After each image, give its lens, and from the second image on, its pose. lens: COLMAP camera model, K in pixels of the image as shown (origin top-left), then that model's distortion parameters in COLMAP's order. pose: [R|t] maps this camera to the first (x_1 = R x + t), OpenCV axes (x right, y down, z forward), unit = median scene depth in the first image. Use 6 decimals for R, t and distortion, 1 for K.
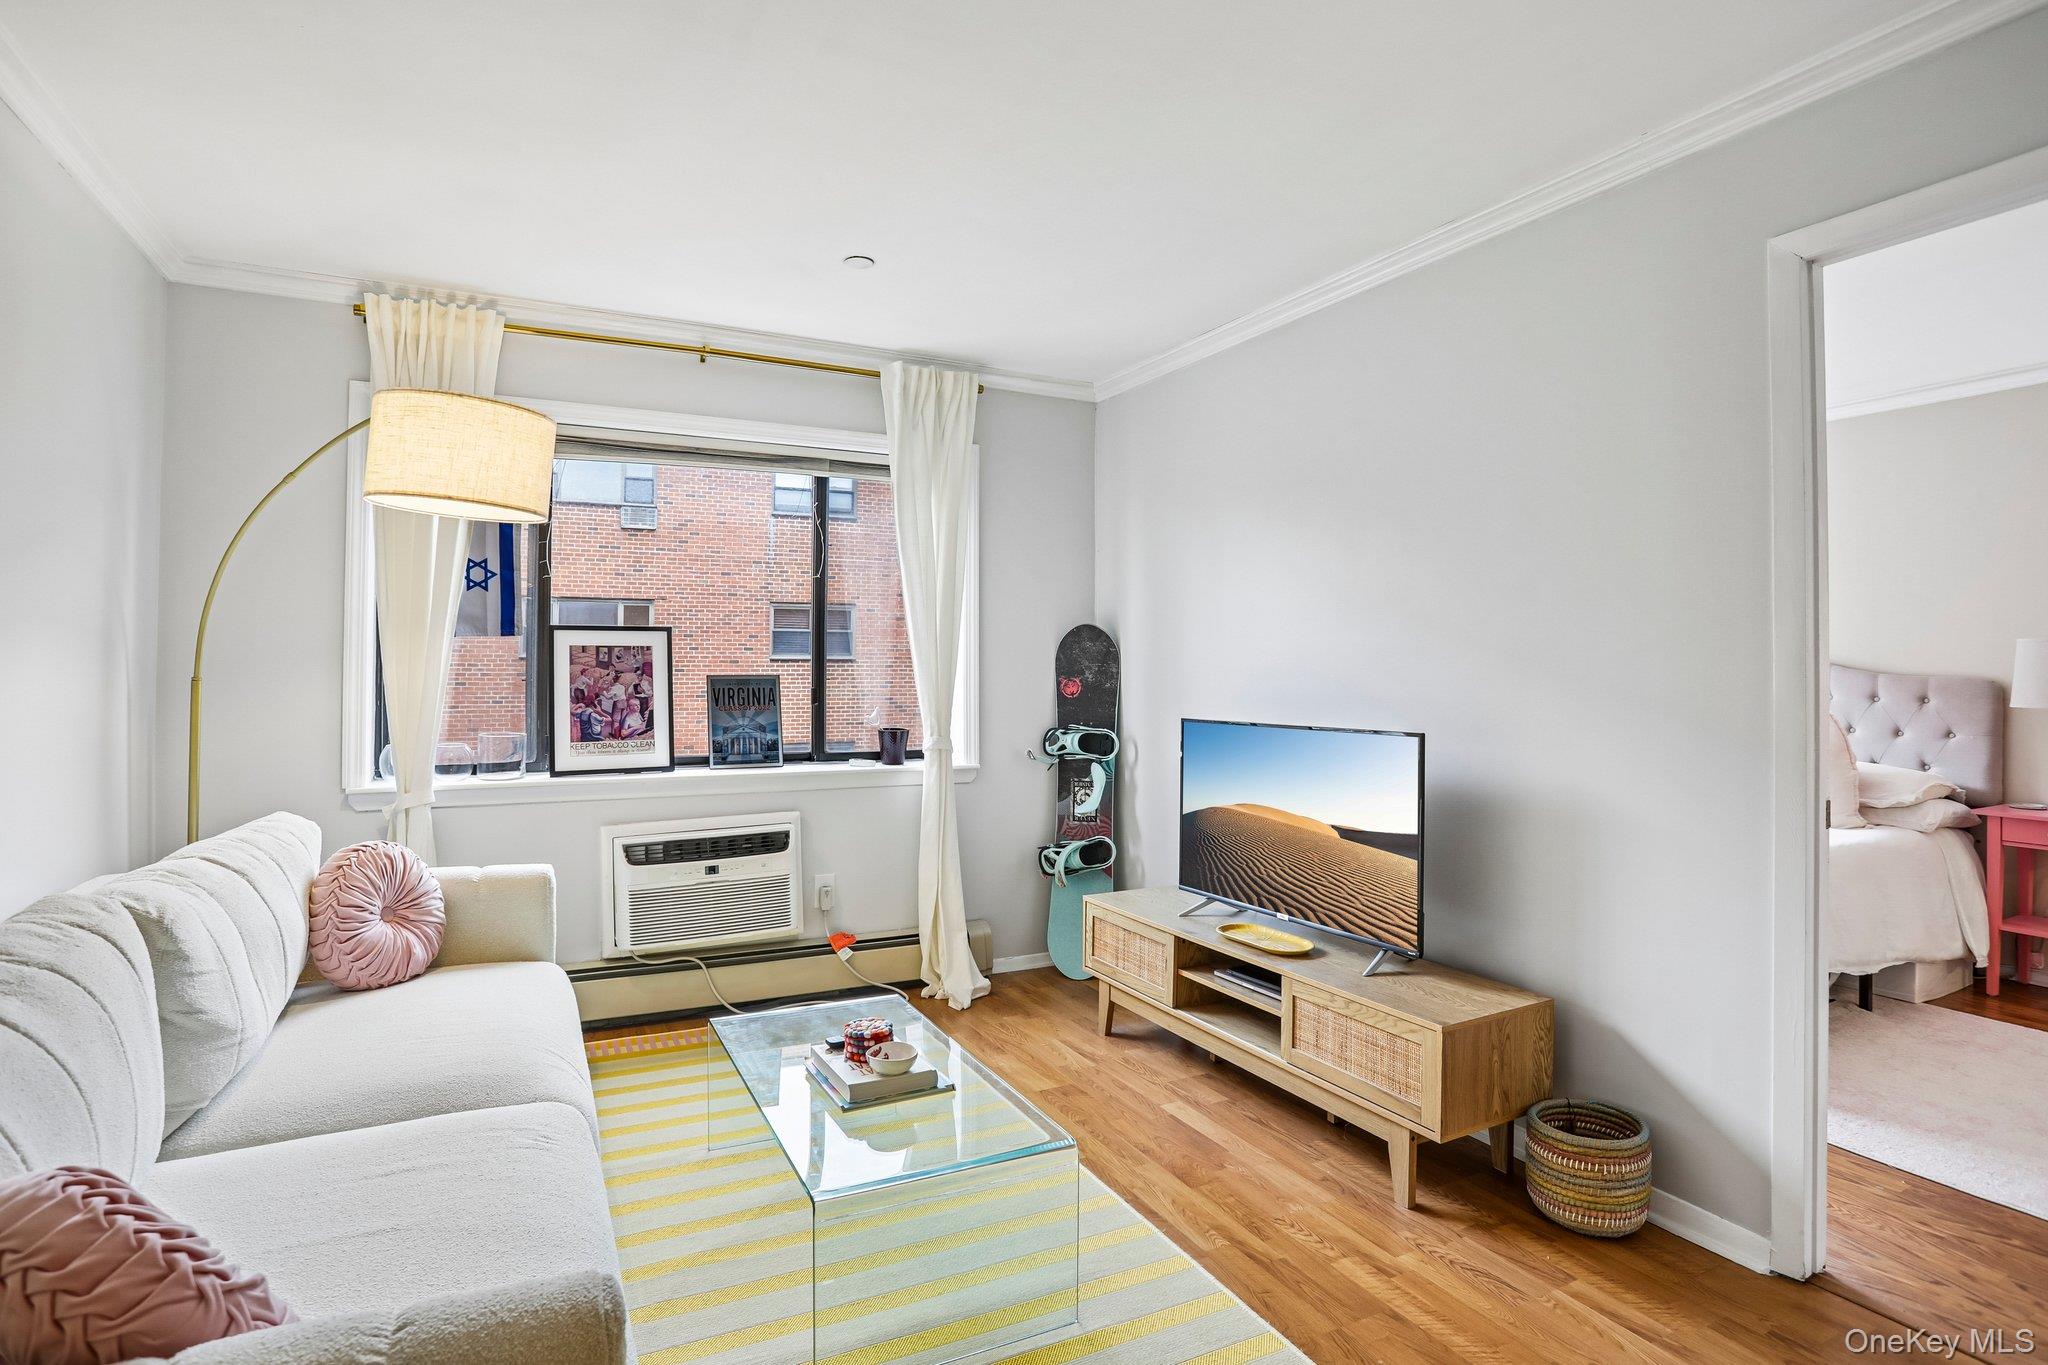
lens RADIAL K [[1022.2, 0, 1008.3], [0, 1022.2, 652.9], [0, 0, 1]] dist [-0.085278, 0.034030]
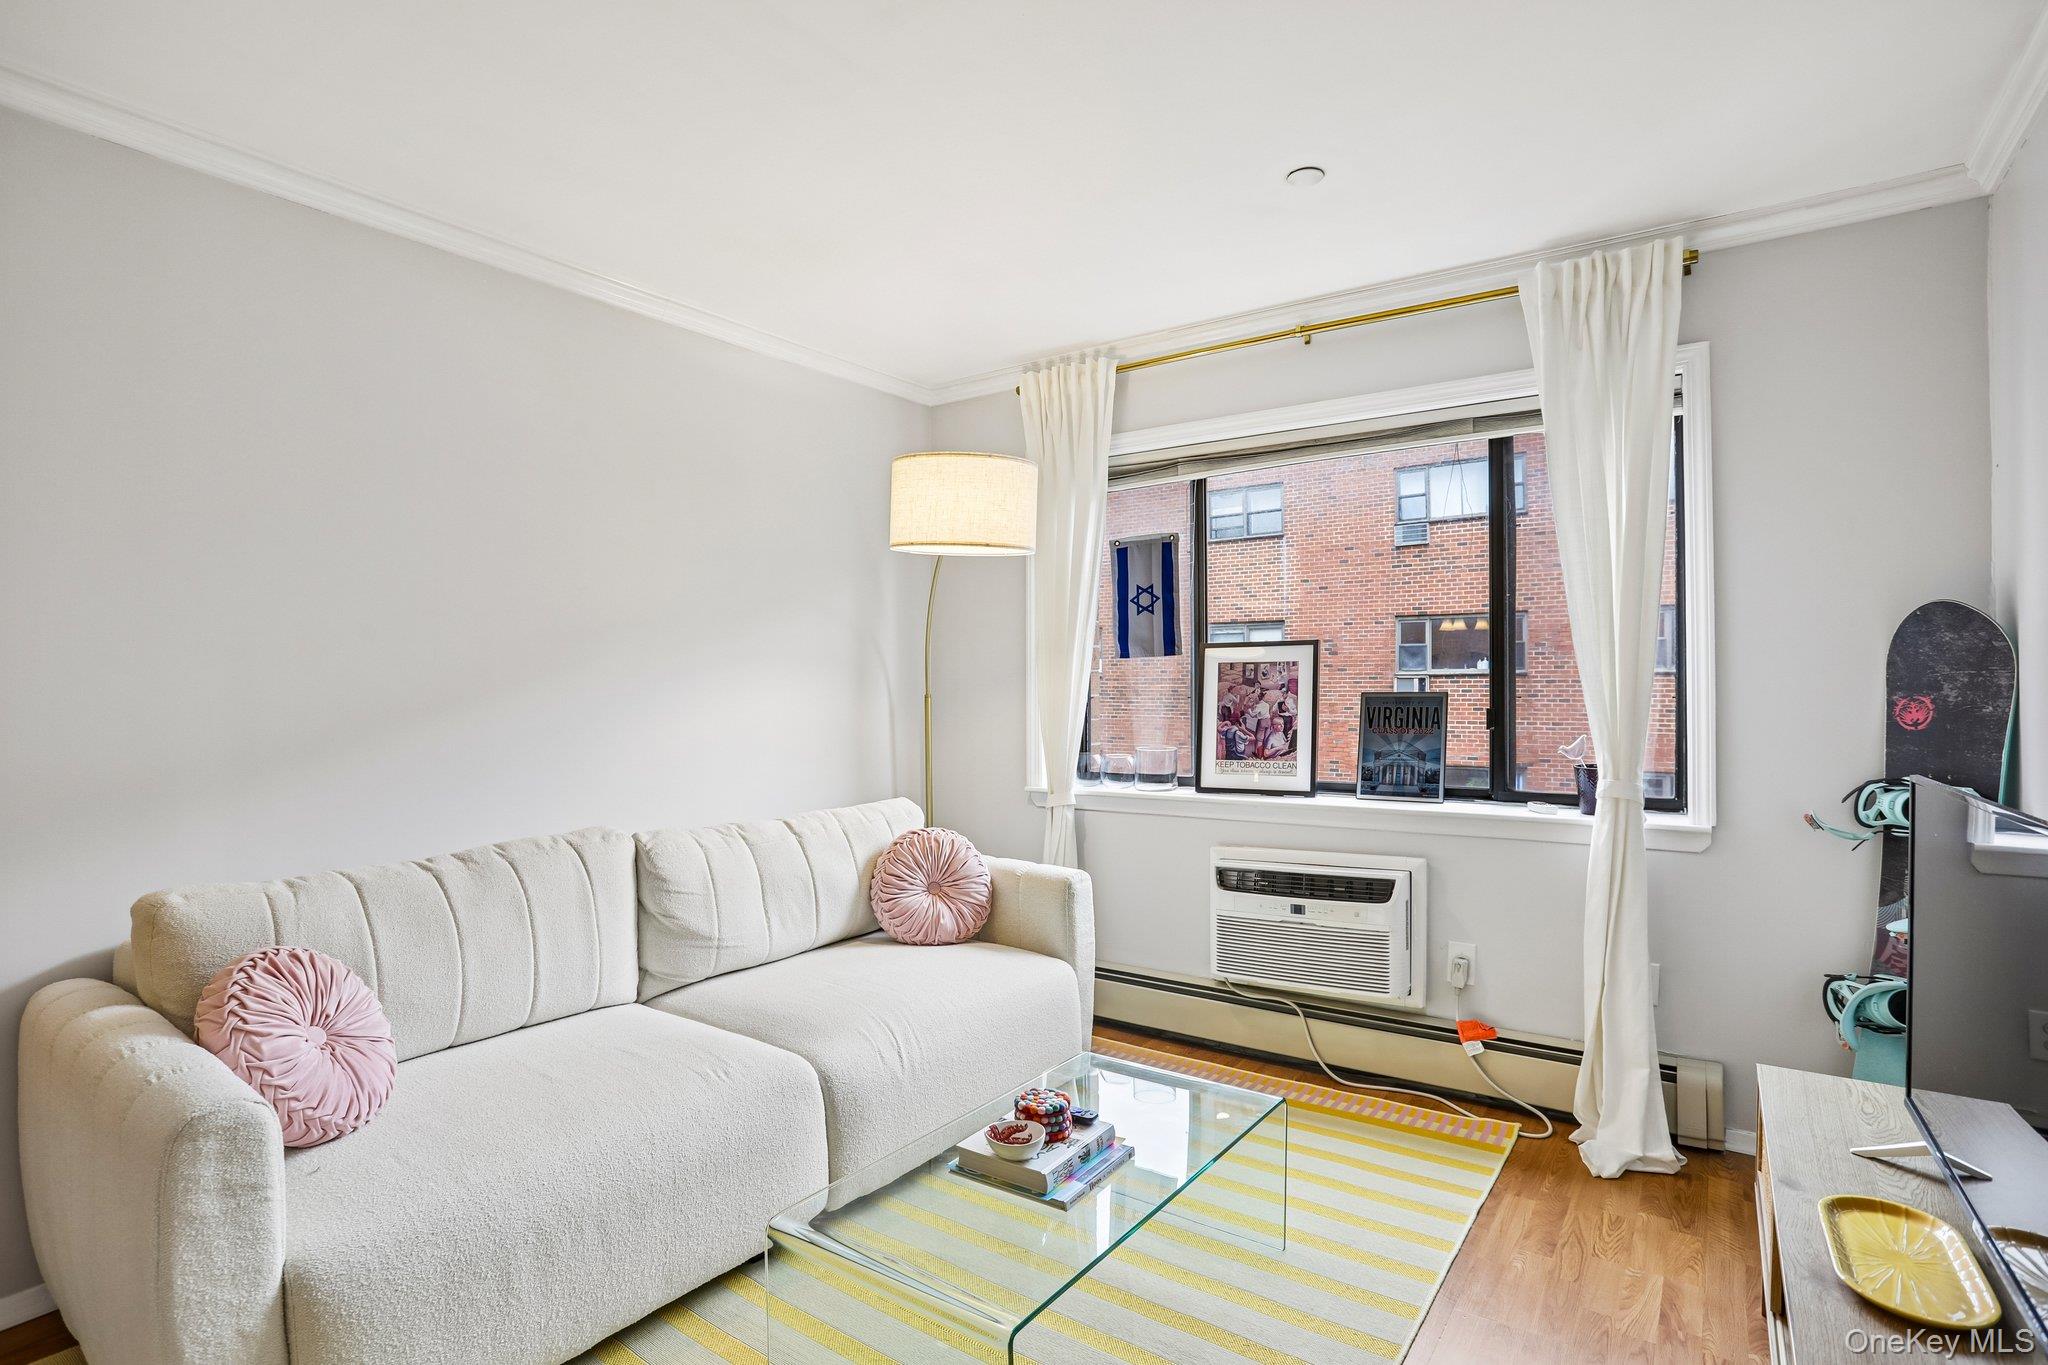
lens RADIAL K [[1027.2, 0, 1012.0], [0, 1027.2, 690.8], [0, 0, 1]] dist [-0.075457, 0.036208]
pose [[0.470884, -0.002634, -0.882191, 0.362825], [0.020150, 0.999767, 0.007770, 0.008104], [0.881965, -0.021435, 0.470827, 0.333397]]
